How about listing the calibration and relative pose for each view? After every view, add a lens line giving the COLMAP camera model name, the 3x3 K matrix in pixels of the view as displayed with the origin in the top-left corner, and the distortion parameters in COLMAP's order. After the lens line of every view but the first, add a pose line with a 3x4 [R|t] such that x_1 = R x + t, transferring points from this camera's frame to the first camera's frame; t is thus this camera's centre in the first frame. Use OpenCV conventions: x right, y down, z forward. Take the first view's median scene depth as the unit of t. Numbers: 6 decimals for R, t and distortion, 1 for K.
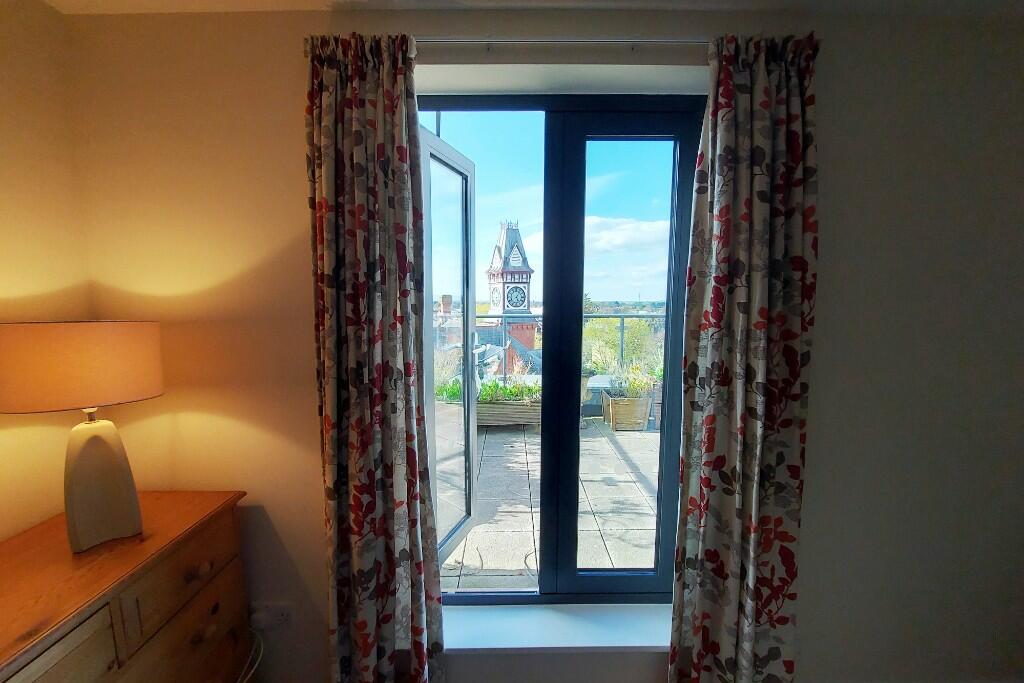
lens RADIAL K [[415.9, 0, 511.8], [0, 415.9, 343.0], [0, 0, 1]] dist [-0.018604, -0.000099]
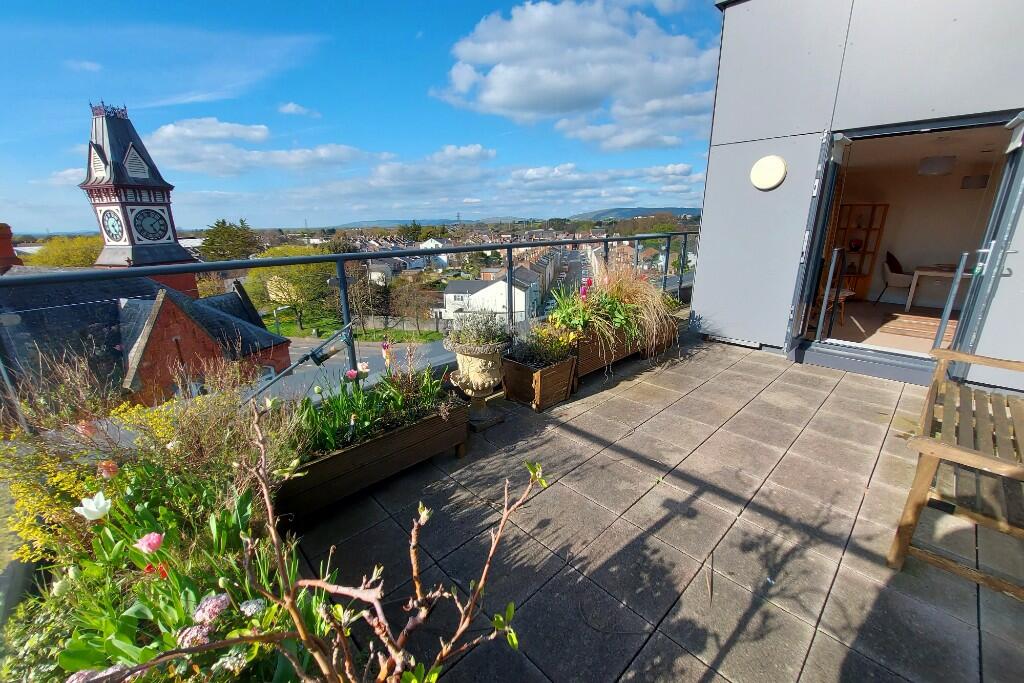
lens RADIAL K [[407.3, 0, 517.8], [0, 407.3, 342.5], [0, 0, 1]] dist [-0.014899, 0.000355]
pose [[0.720223, -0.203406, 0.663253, -0.036309], [0.085011, 0.974722, 0.206614, -0.007563], [-0.688514, -0.092425, 0.719309, 0.090459]]
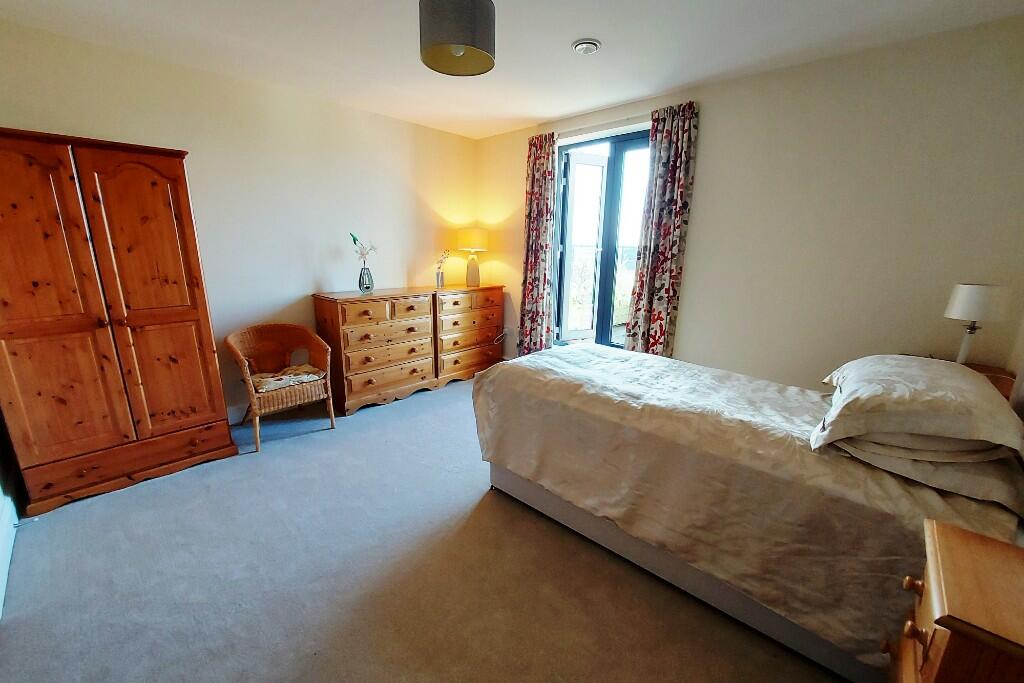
lens RADIAL K [[407.3, 0, 508.0], [0, 407.3, 346.6], [0, 0, 1]] dist [-0.014899, 0.000355]
pose [[0.725489, 0.174334, -0.665788, 1.661399], [-0.090931, 0.983186, 0.158358, 0.340311], [0.682201, -0.054347, 0.729142, -1.406590]]
